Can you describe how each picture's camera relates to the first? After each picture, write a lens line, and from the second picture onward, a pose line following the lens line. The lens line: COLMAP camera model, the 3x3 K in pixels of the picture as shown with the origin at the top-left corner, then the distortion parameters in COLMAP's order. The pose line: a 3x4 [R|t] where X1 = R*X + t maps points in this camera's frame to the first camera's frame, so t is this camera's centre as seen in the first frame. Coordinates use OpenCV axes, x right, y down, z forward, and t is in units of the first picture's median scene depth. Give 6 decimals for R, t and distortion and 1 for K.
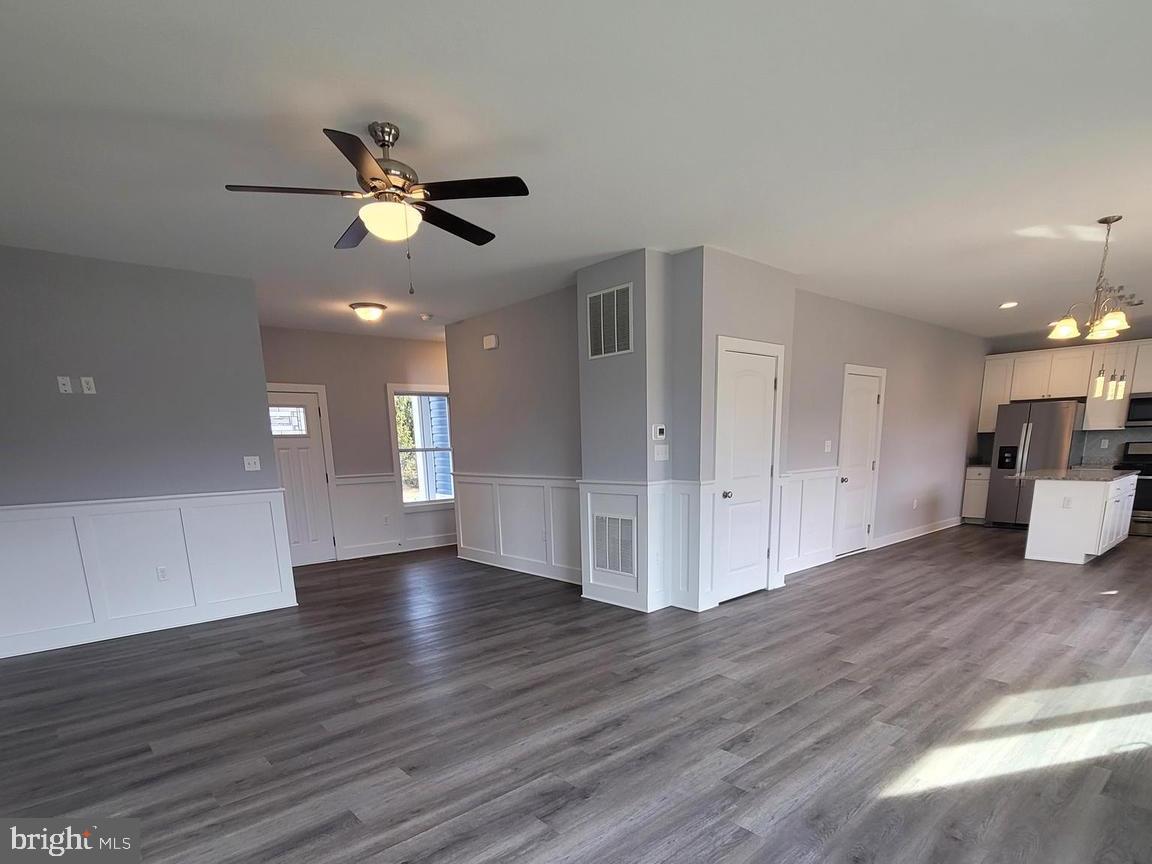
lens RADIAL K [[622.9, 0, 582.5], [0, 622.9, 579.1], [0, 0, 1]] dist [0.000994, 0.001587]
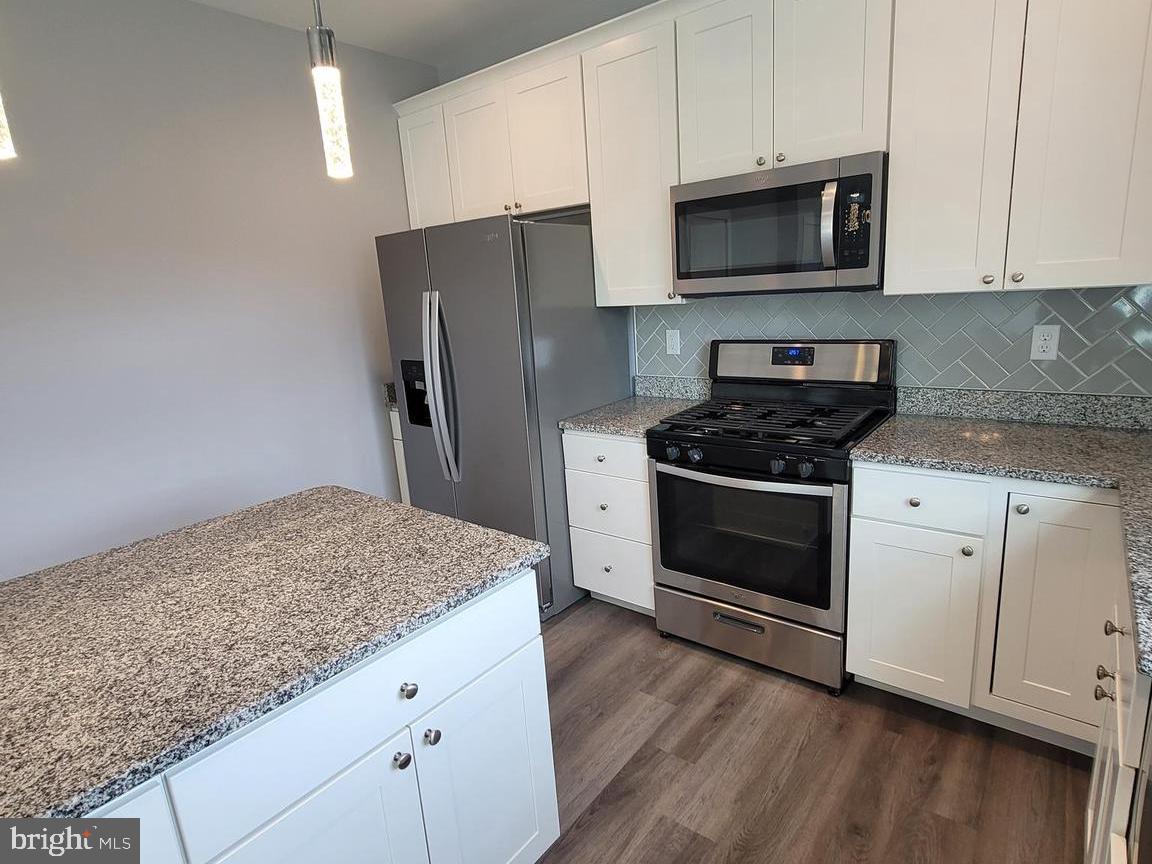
lens RADIAL K [[622.9, 0, 573.9], [0, 622.9, 431.6], [0, 0, 1]] dist [0.000994, 0.001587]
pose [[0.985925, -0.075825, 0.149004, 1.023990], [0.074898, 0.997121, 0.011828, -0.247362], [-0.149472, -0.000501, 0.988766, 0.940713]]
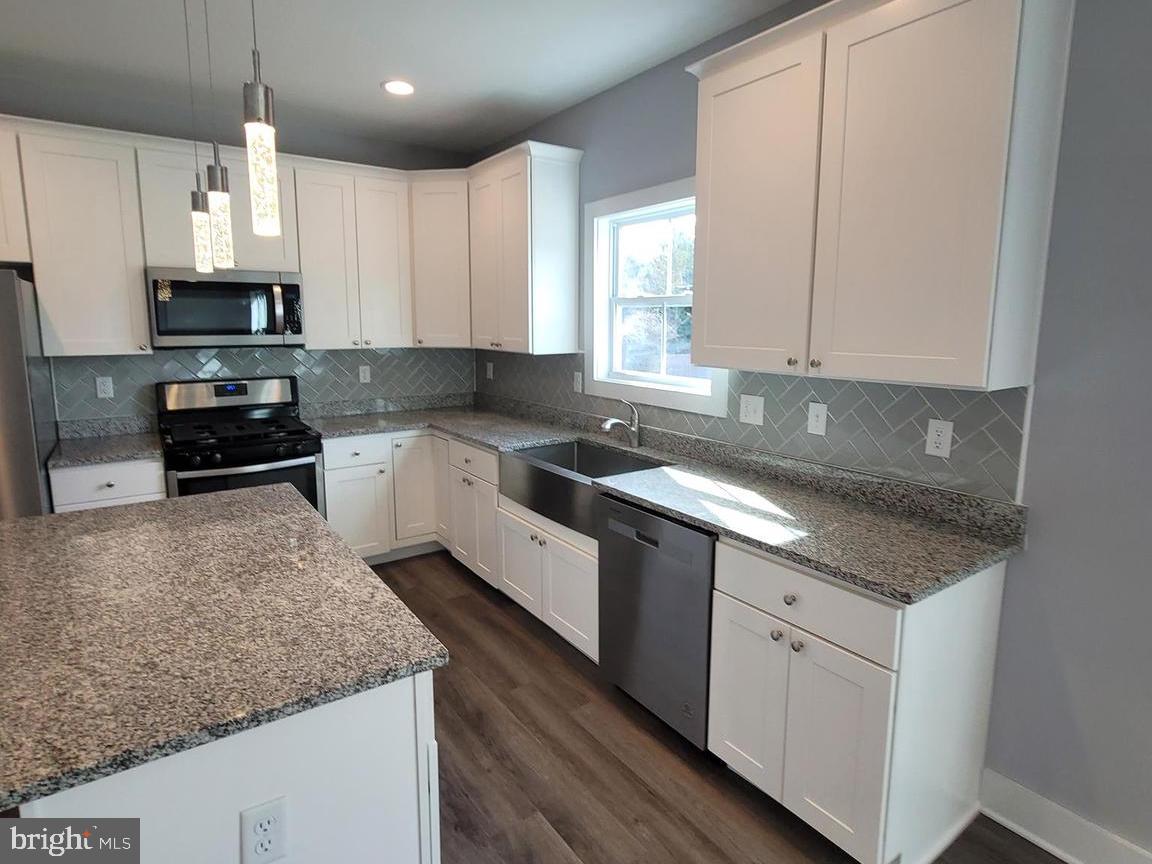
lens RADIAL K [[622.9, 0, 575.4], [0, 622.9, 408.3], [0, 0, 1]] dist [0.000994, 0.001587]
pose [[0.116825, -0.114668, 0.986511, 0.671189], [0.209023, 0.973902, 0.088450, -0.247779], [-0.970907, 0.195871, 0.137744, 0.922502]]
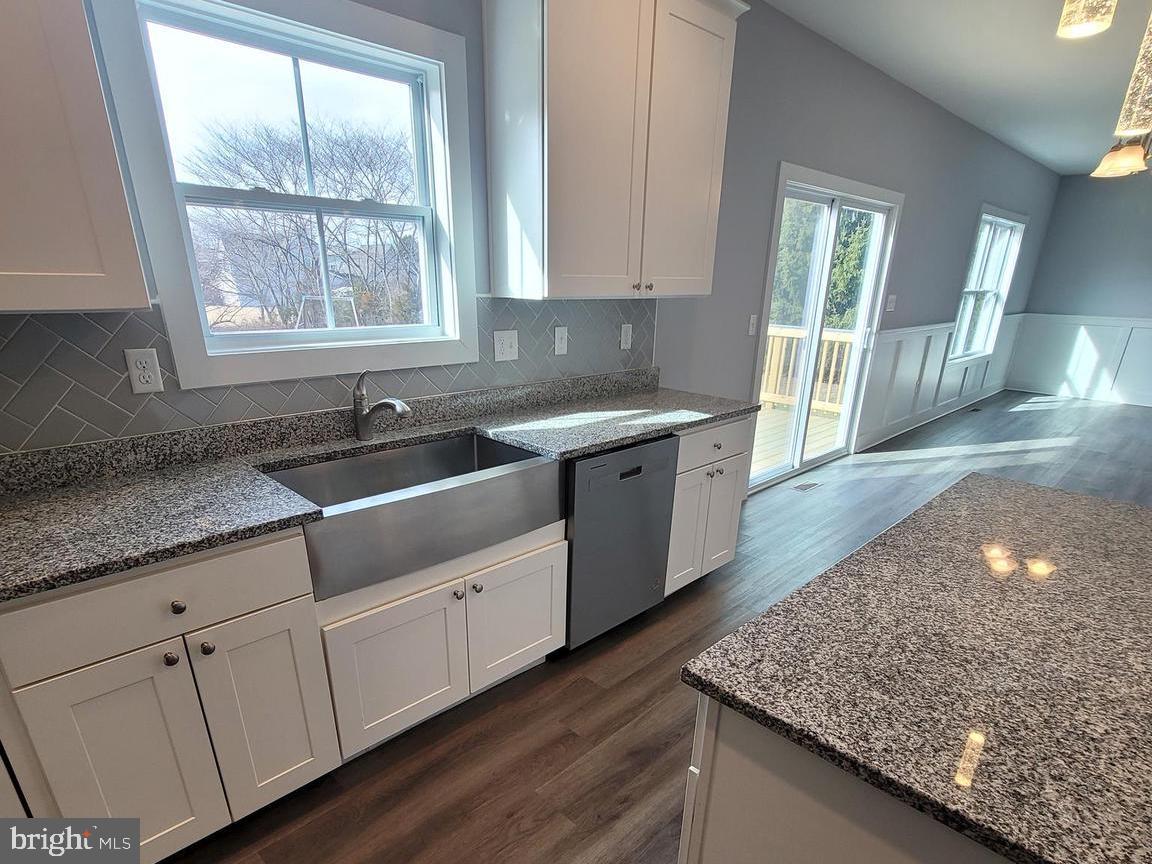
lens RADIAL K [[622.9, 0, 575.7], [0, 622.9, 525.0], [0, 0, 1]] dist [0.000994, 0.001587]
pose [[-0.998326, 0.025088, -0.052117, 1.080204], [-0.008993, 0.822761, 0.568316, -0.322964], [0.057137, 0.567833, -0.821158, 1.277165]]
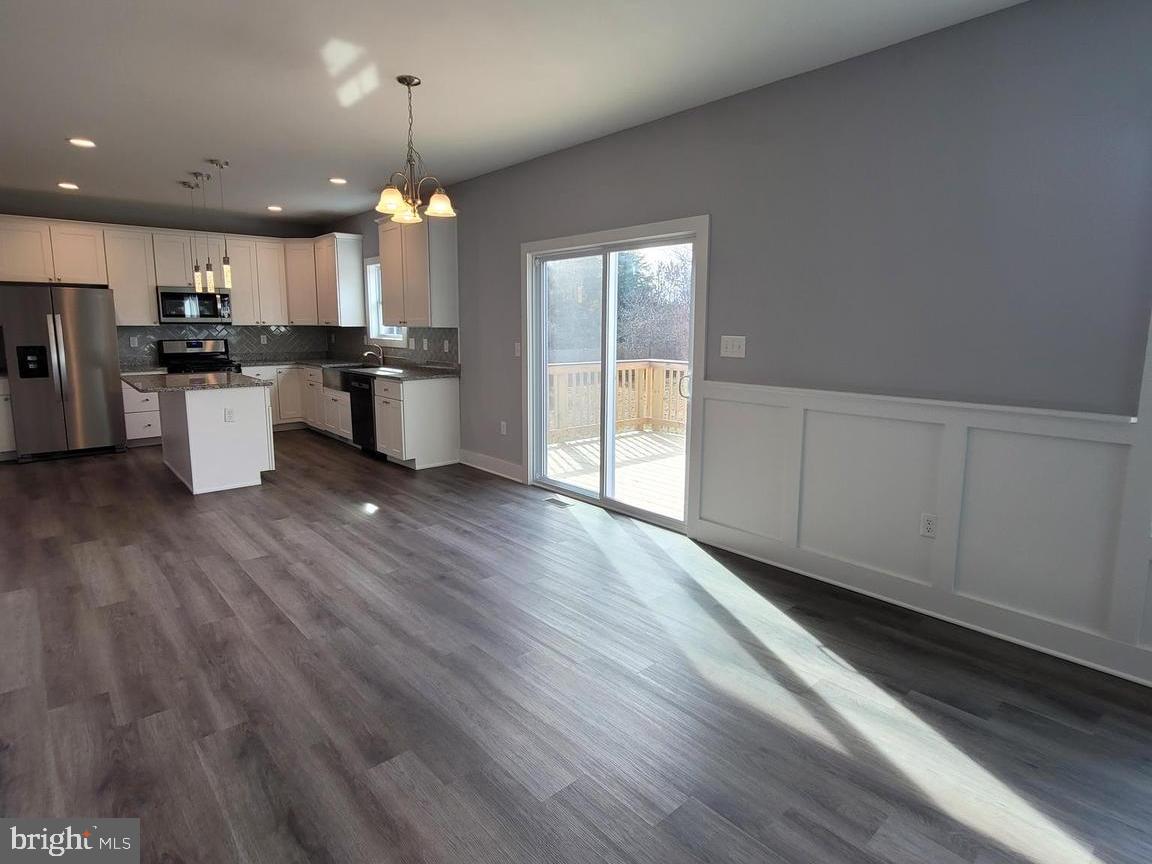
lens RADIAL K [[622.9, 0, 573.8], [0, 622.9, 409.6], [0, 0, 1]] dist [0.000994, 0.001587]
pose [[0.009188, -0.115818, 0.993228, -0.019371], [0.212859, 0.970732, 0.111226, -0.132087], [-0.977040, 0.210395, 0.033572, 0.568870]]
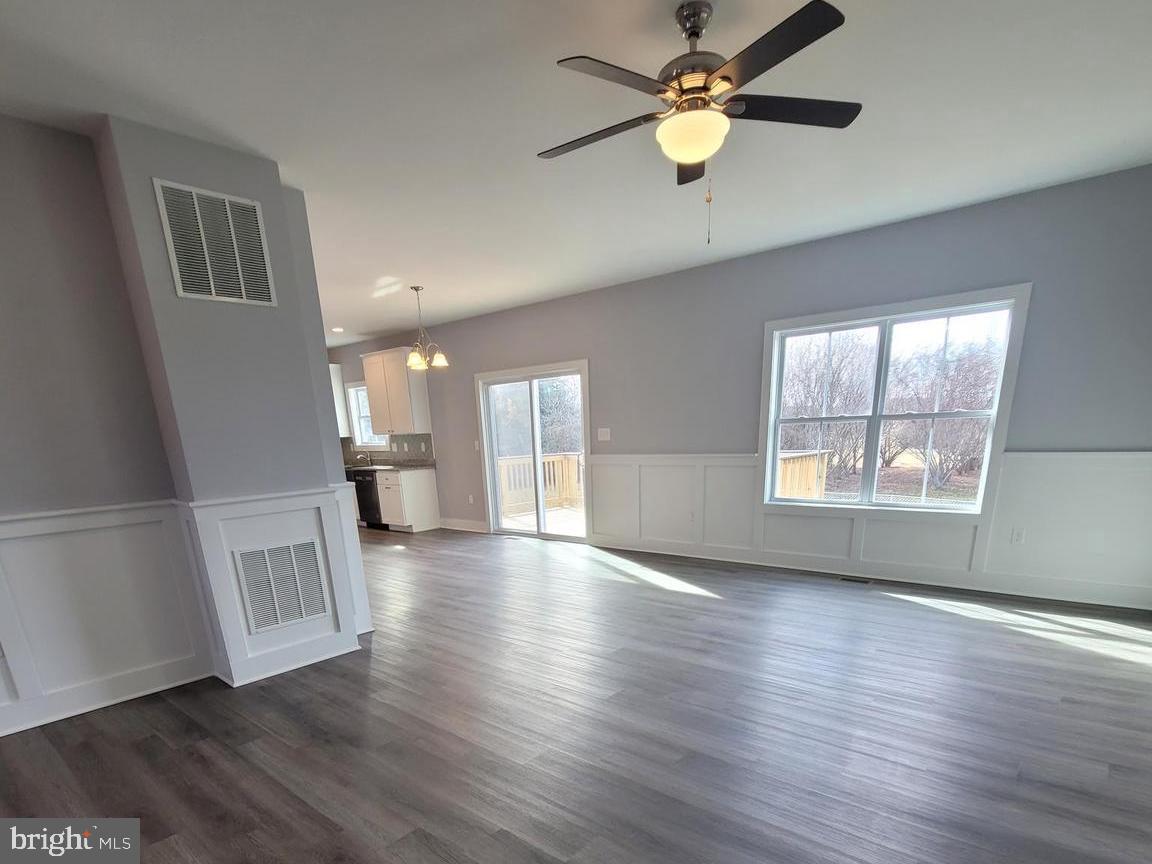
lens RADIAL K [[622.9, 0, 582.5], [0, 622.9, 632.1], [0, 0, 1]] dist [0.000994, 0.001587]
pose [[-0.129005, -0.280387, 0.951178, -0.578531], [0.252302, 0.918348, 0.304928, -0.116213], [-0.959011, 0.279321, -0.047730, 0.616082]]
